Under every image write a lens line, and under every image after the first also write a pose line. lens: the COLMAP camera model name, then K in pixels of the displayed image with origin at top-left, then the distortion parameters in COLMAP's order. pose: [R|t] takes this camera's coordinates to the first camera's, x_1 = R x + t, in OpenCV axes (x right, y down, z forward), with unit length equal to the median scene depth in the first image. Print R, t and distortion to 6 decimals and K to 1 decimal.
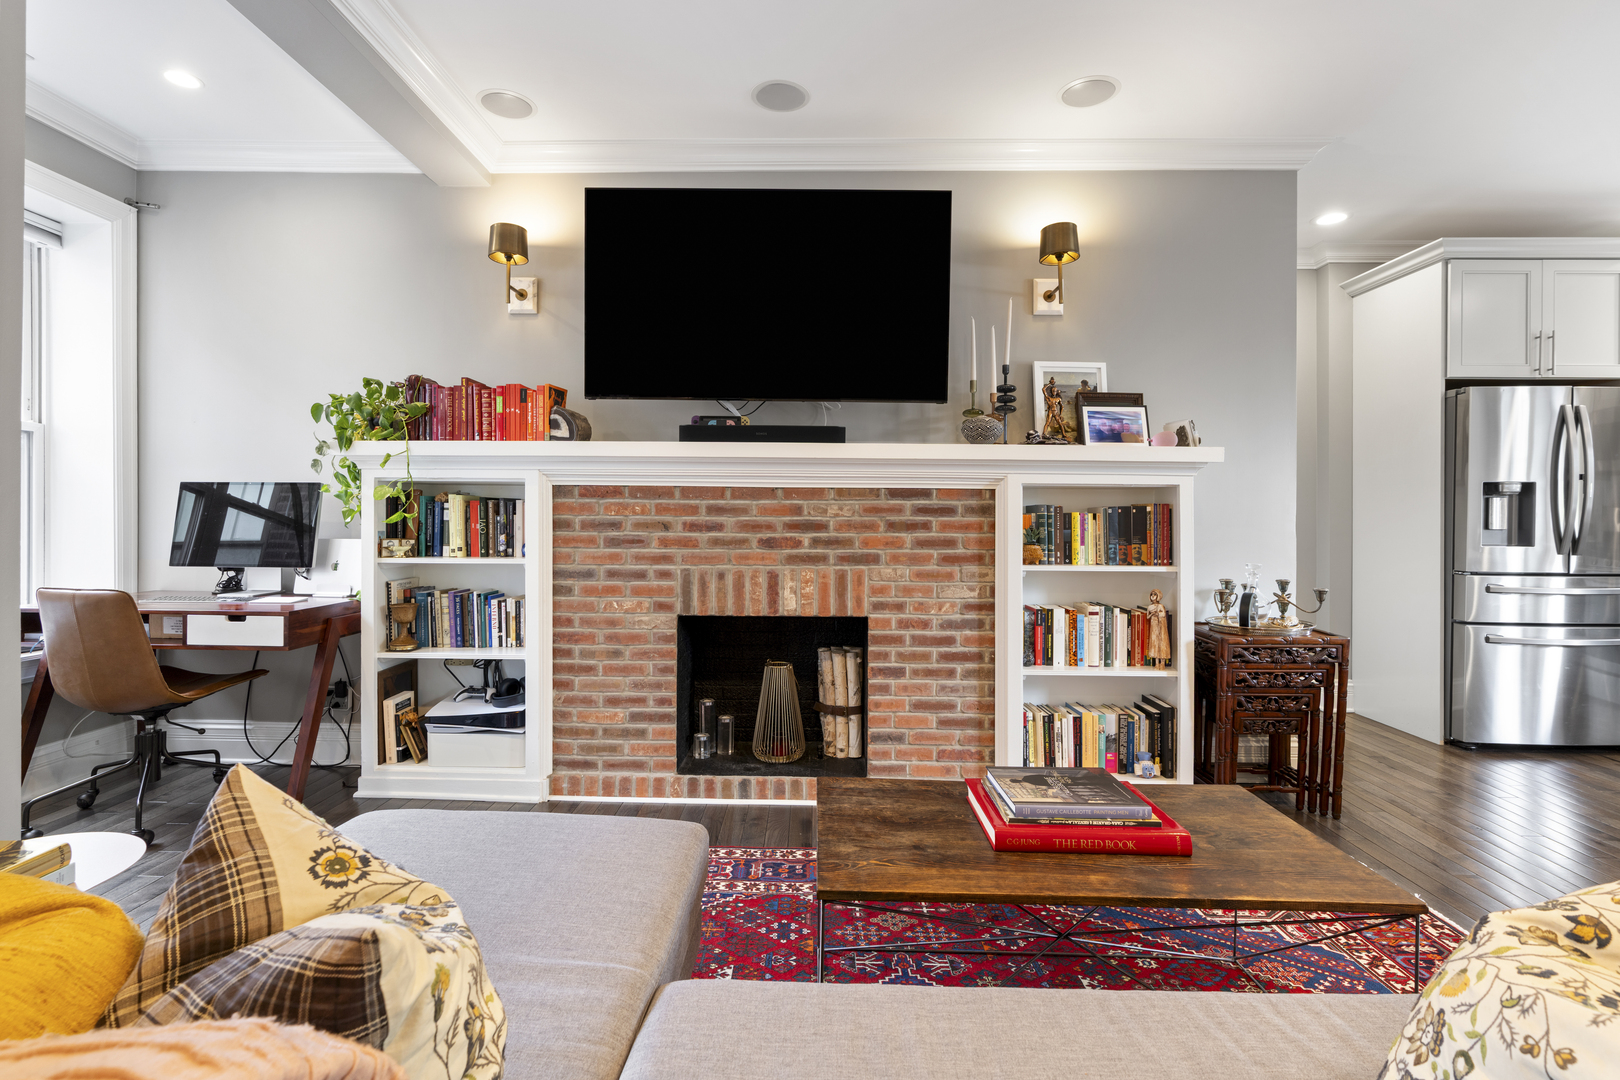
lens RADIAL K [[741.7, 0, 787.3], [0, 741.7, 526.6], [0, 0, 1]] dist [-0.011988, 0.000743]
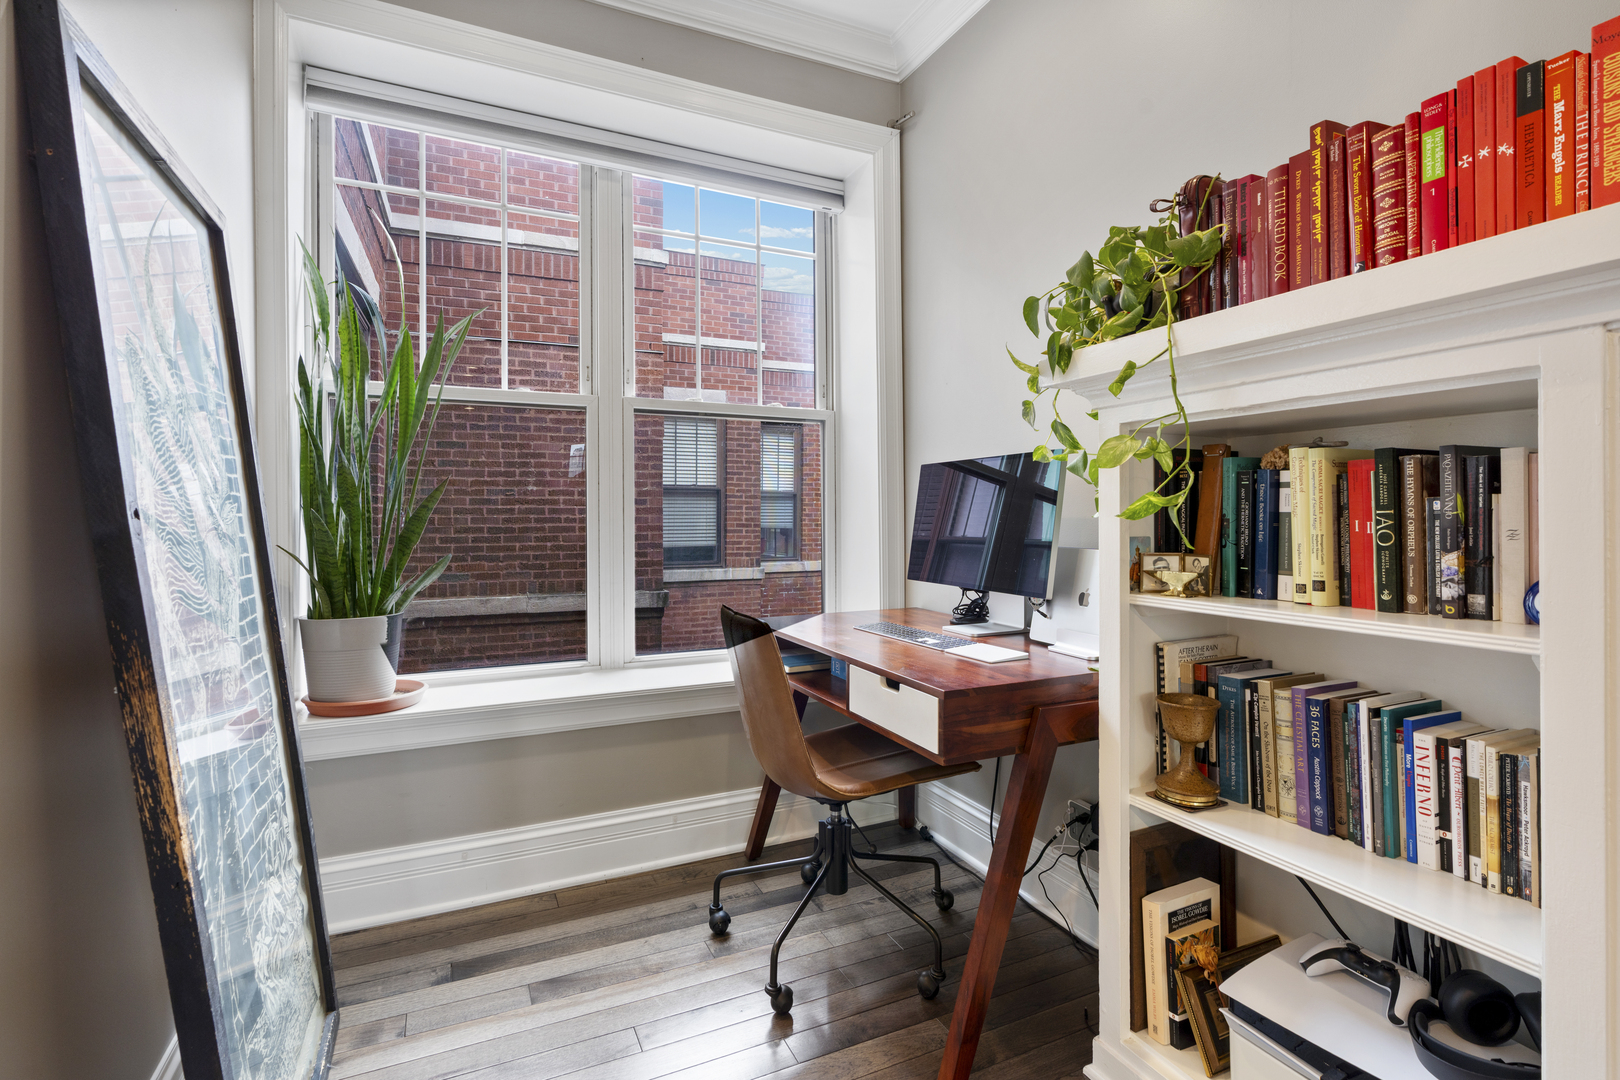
lens RADIAL K [[762.8, 0, 806.9], [0, 762.8, 522.2], [0, 0, 1]] dist [0.000075, 0.001428]
pose [[0.453837, -0.002133, -0.891082, -0.204555], [0.000383, 0.999998, -0.002199, -0.002574], [0.891084, 0.000657, 0.453837, 0.572687]]
